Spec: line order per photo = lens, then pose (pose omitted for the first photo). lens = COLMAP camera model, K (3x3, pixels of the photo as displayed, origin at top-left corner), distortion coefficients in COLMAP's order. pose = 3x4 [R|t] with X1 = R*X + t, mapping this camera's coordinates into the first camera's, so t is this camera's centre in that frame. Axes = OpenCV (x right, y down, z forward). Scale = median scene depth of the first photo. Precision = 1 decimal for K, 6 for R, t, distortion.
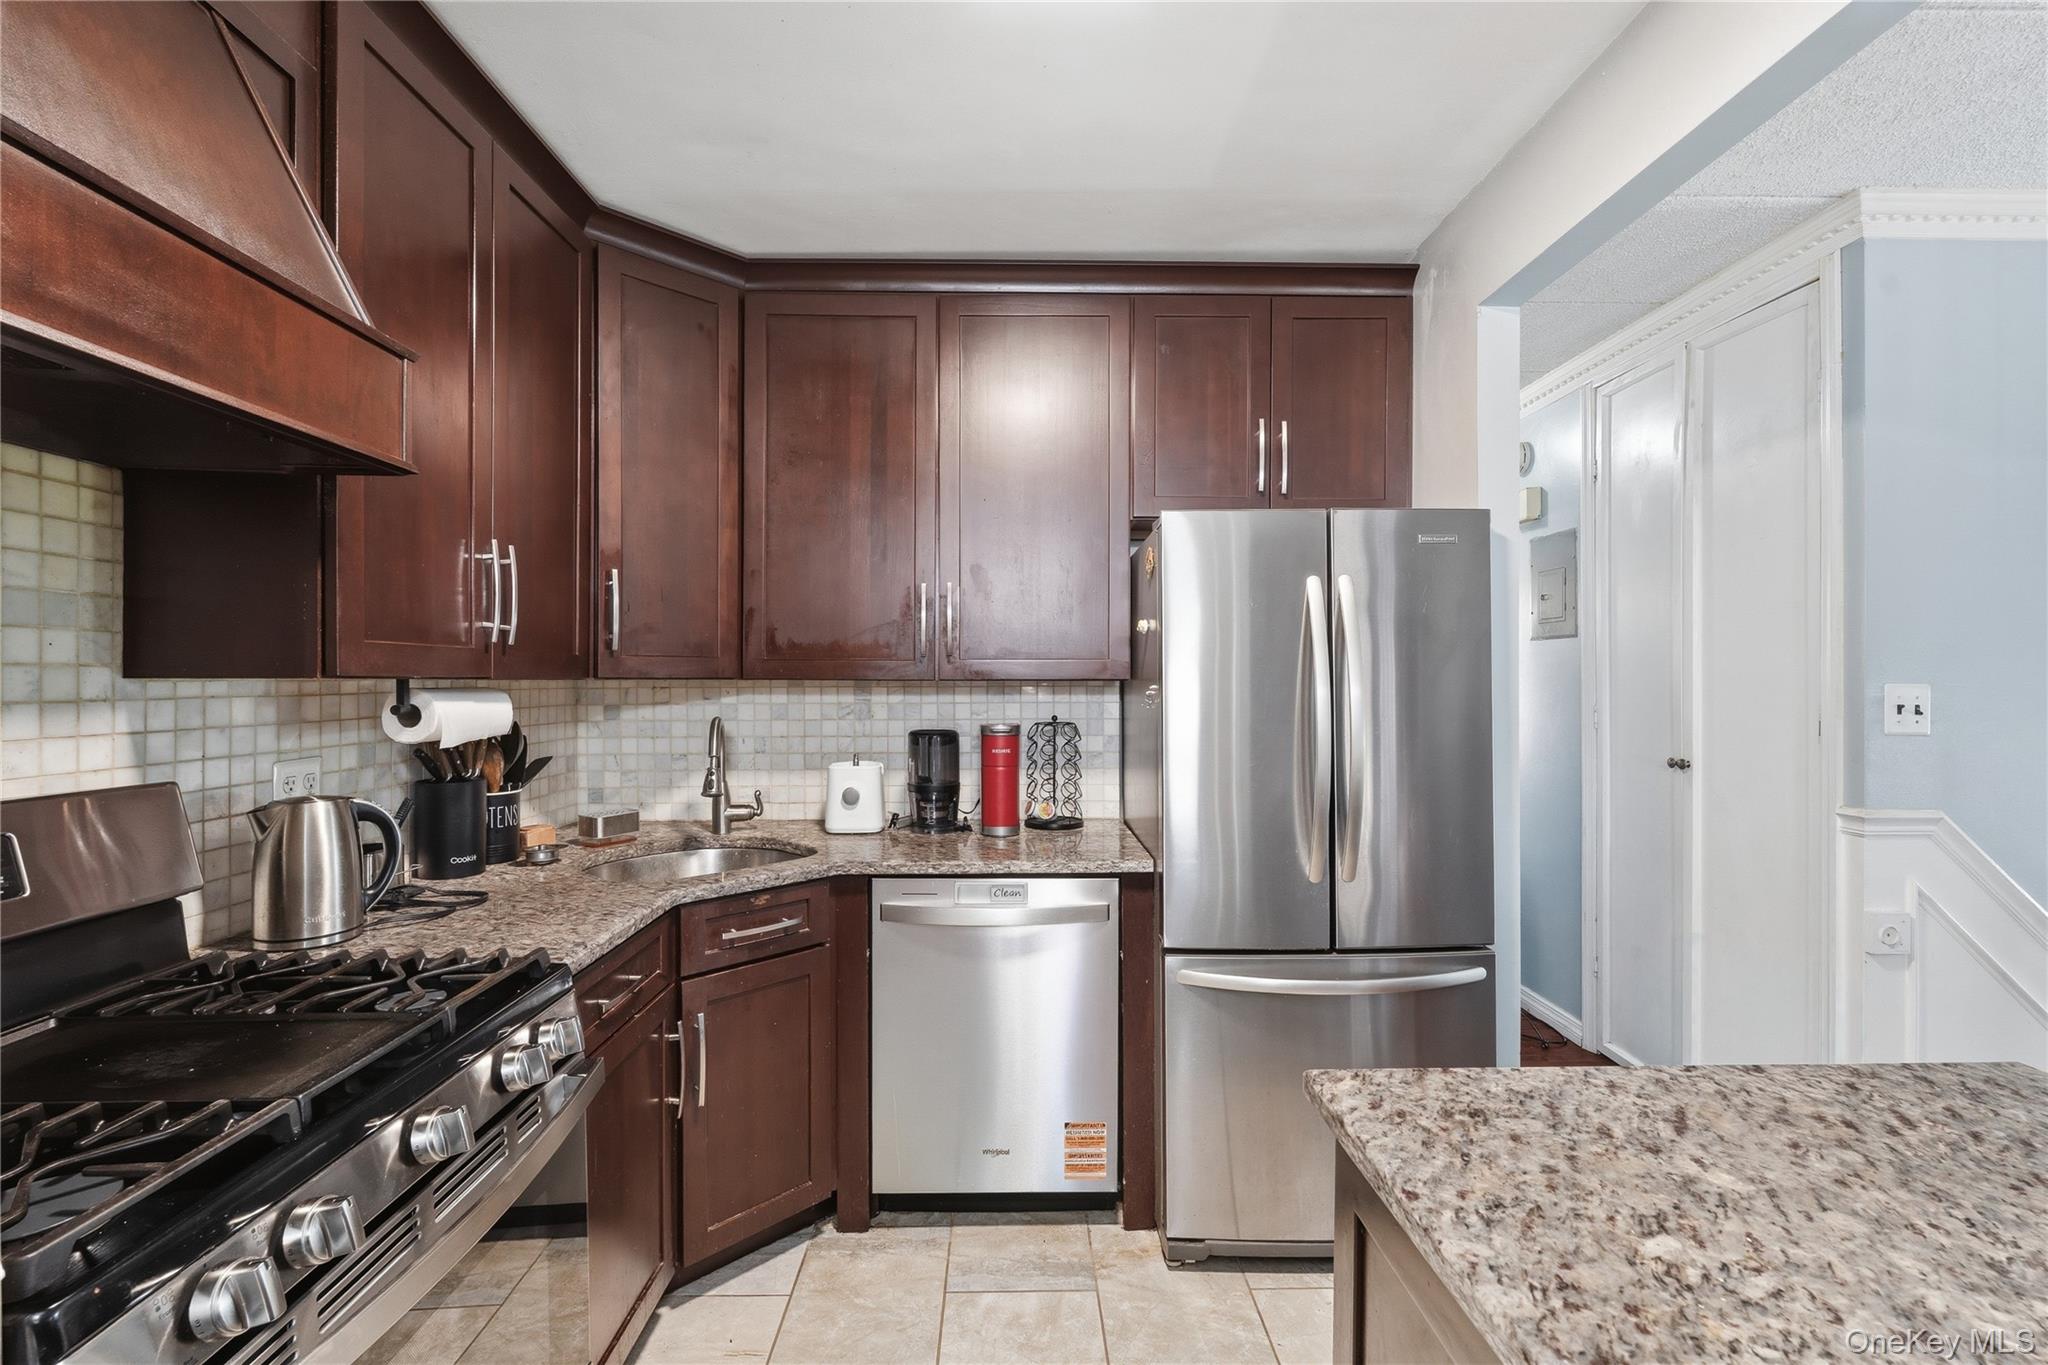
lens RADIAL K [[901.3, 0, 1026.8], [0, 901.3, 679.5], [0, 0, 1]] dist [-0.004658, 0.000208]
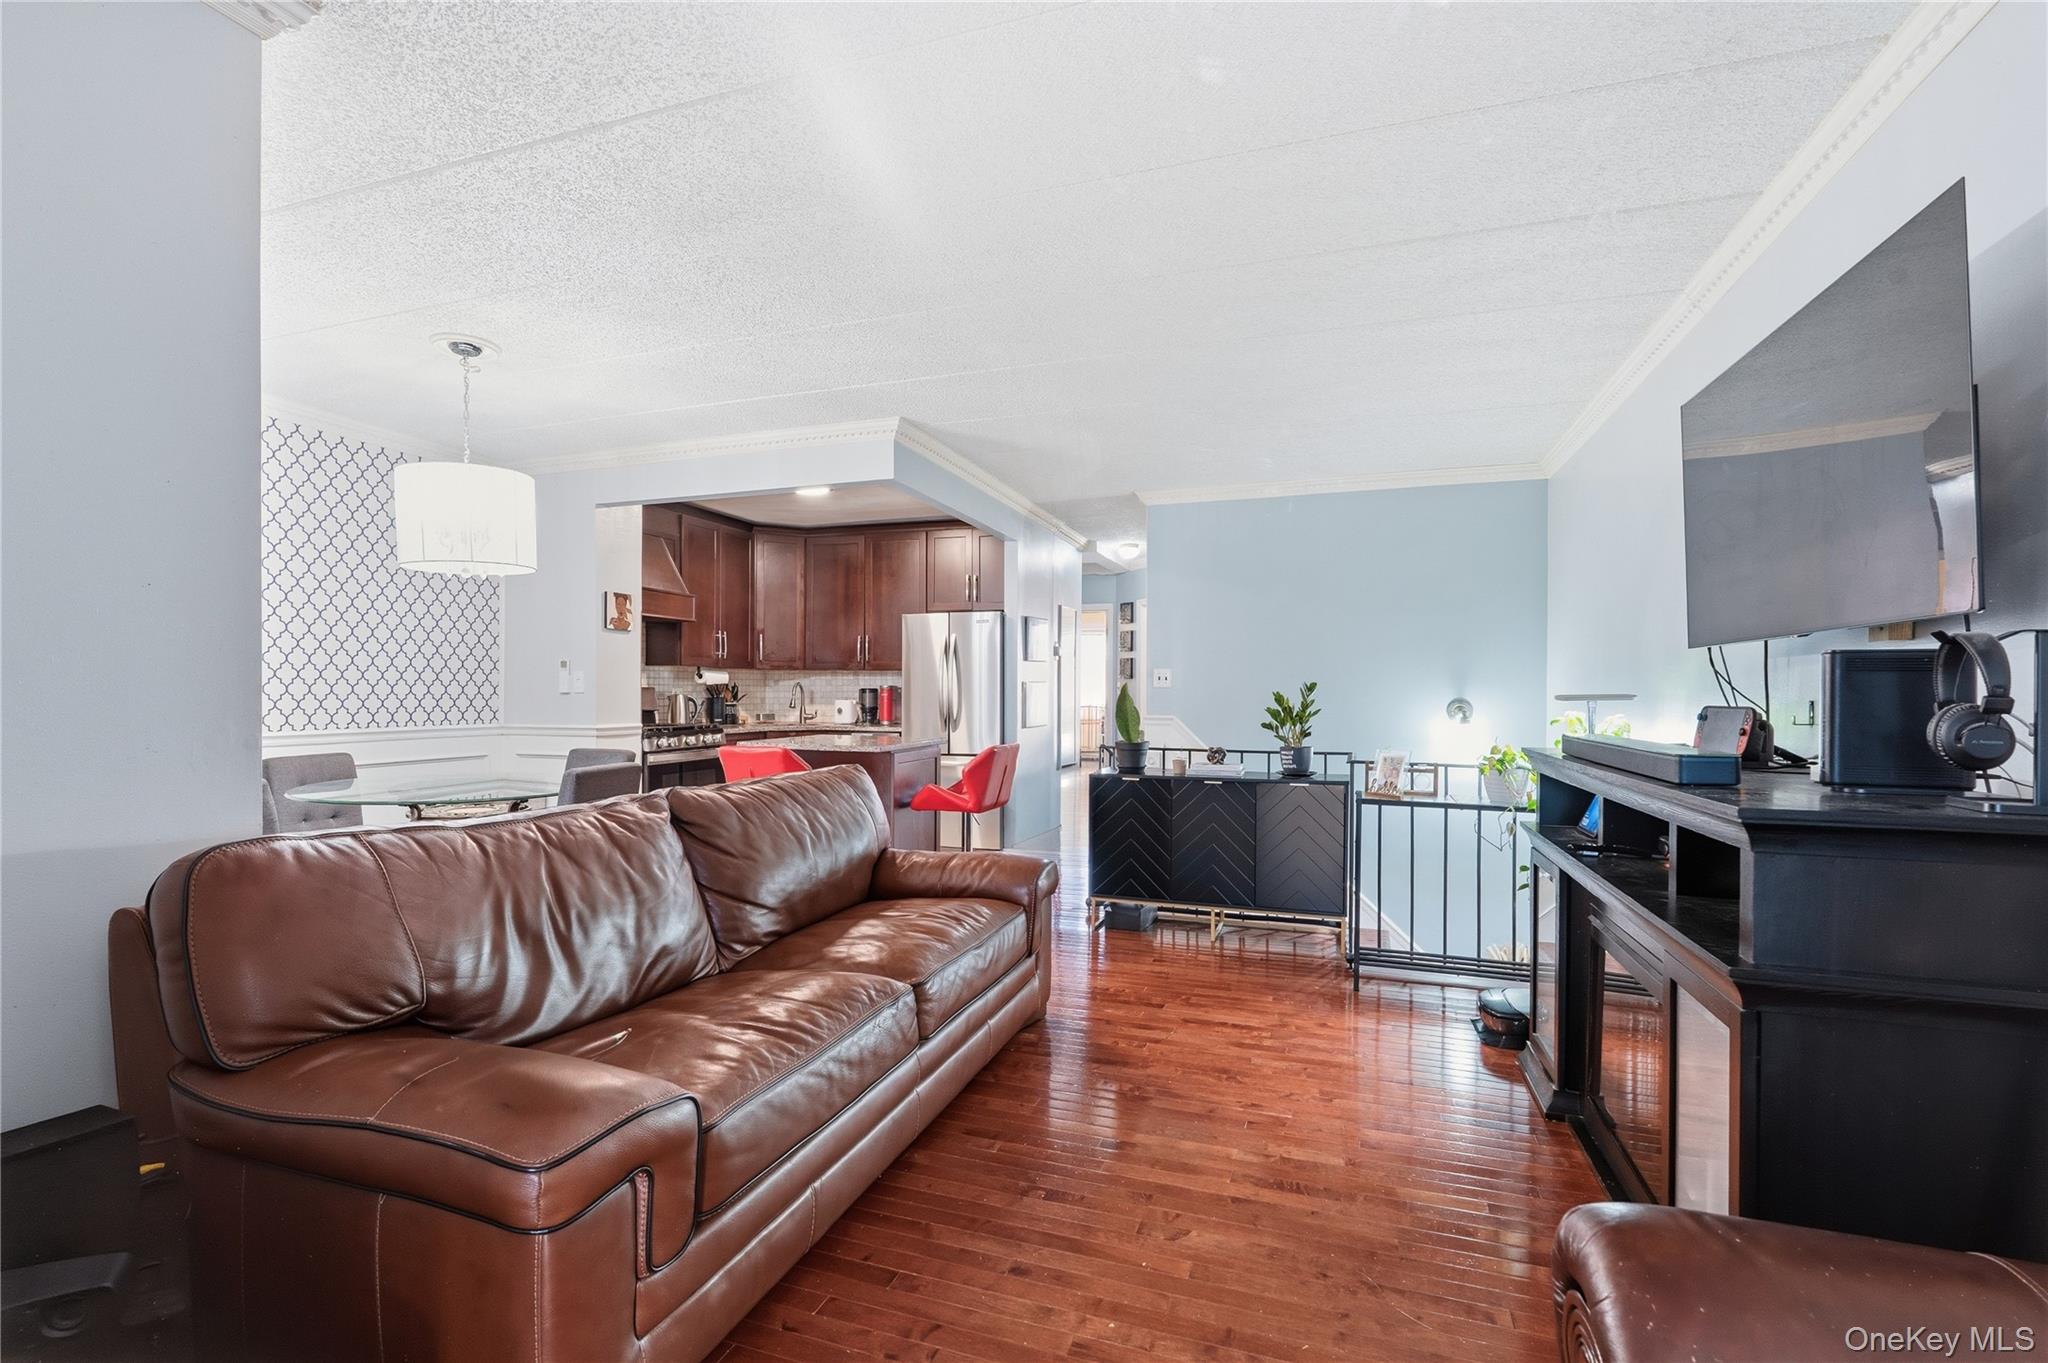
lens RADIAL K [[901.3, 0, 1025.3], [0, 901.3, 701.4], [0, 0, 1]] dist [-0.004658, 0.000208]
pose [[0.940114, 0.009335, -0.340733, 1.376919], [-0.005630, 0.999914, 0.011859, 0.065138], [0.340814, -0.009230, 0.940085, -1.537259]]
